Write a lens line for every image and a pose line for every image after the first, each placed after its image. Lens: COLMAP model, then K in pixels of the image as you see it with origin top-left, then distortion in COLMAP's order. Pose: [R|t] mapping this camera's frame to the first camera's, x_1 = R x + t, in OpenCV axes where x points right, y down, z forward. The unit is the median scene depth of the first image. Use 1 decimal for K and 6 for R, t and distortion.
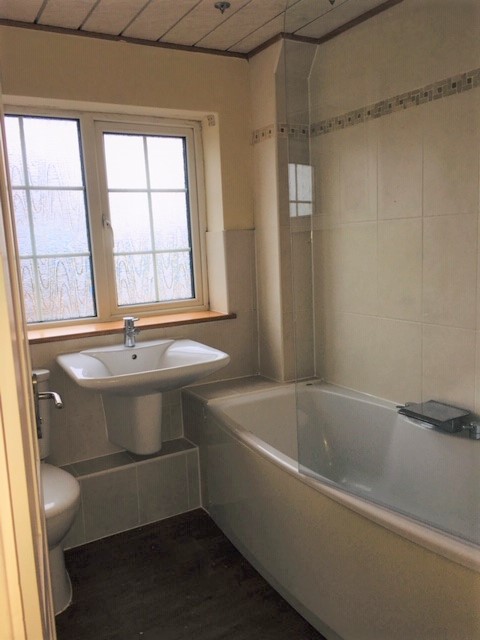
lens RADIAL K [[545.1, 0, 234.1], [0, 545.1, 320.4], [0, 0, 1]] dist [0.074092, -0.090359]
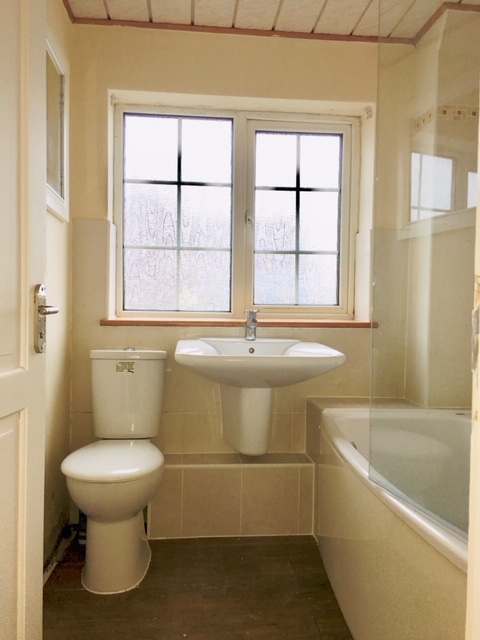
lens RADIAL K [[545.1, 0, 241.1], [0, 545.1, 321.3], [0, 0, 1]] dist [0.074092, -0.090359]
pose [[0.911695, 0.071739, -0.404556, 0.168710], [-0.117043, 0.989189, -0.088354, 0.095691], [0.393843, 0.127903, 0.910235, 0.115361]]
